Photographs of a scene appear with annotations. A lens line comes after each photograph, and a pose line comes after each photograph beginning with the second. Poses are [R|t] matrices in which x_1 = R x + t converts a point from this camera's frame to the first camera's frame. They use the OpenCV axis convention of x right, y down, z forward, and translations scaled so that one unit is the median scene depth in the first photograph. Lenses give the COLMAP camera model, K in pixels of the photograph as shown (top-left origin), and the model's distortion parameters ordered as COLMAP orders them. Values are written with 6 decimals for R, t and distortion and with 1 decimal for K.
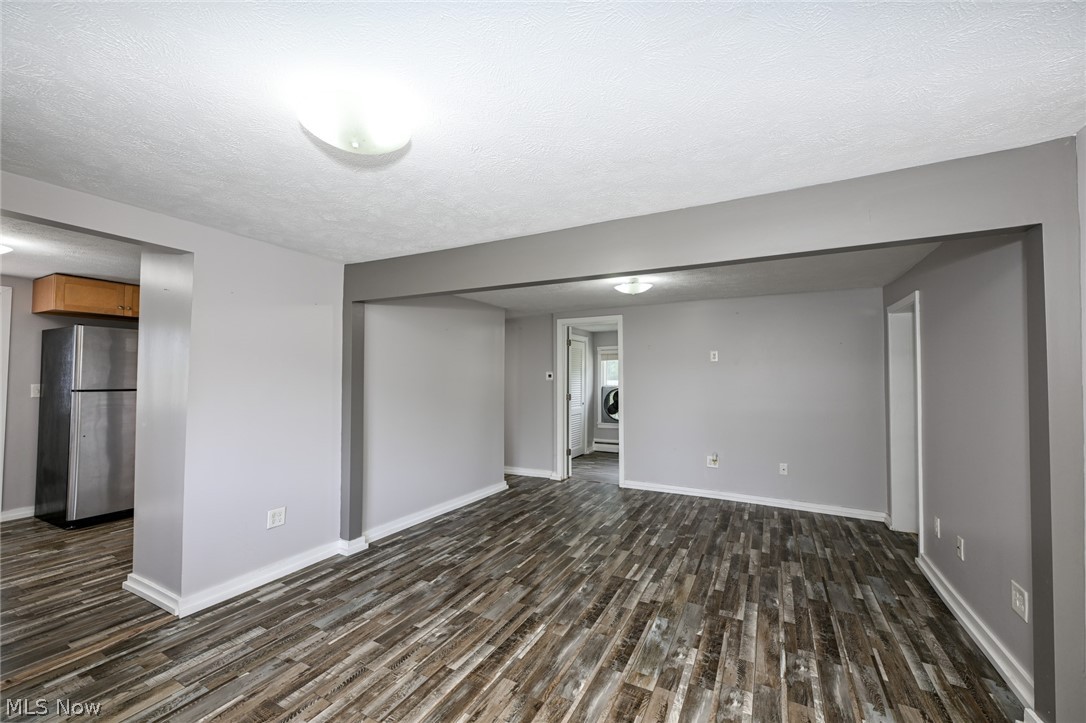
lens RADIAL K [[434.7, 0, 541.1], [0, 434.7, 367.7], [0, 0, 1]] dist [-0.000878, -0.000148]
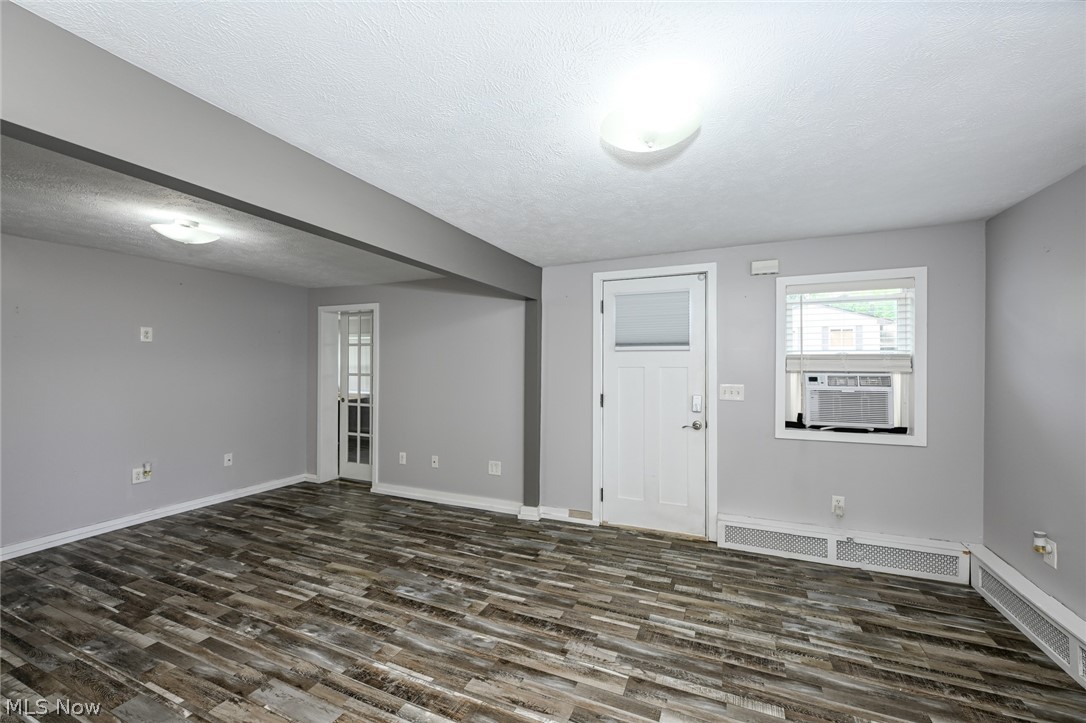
lens RADIAL K [[434.7, 0, 541.9], [0, 434.7, 361.0], [0, 0, 1]] dist [-0.000878, -0.000148]
pose [[-0.080448, 0.003768, 0.996752, -0.712232], [-0.025020, 0.999670, -0.005798, 0.010083], [-0.996445, -0.025406, -0.080327, 0.641729]]
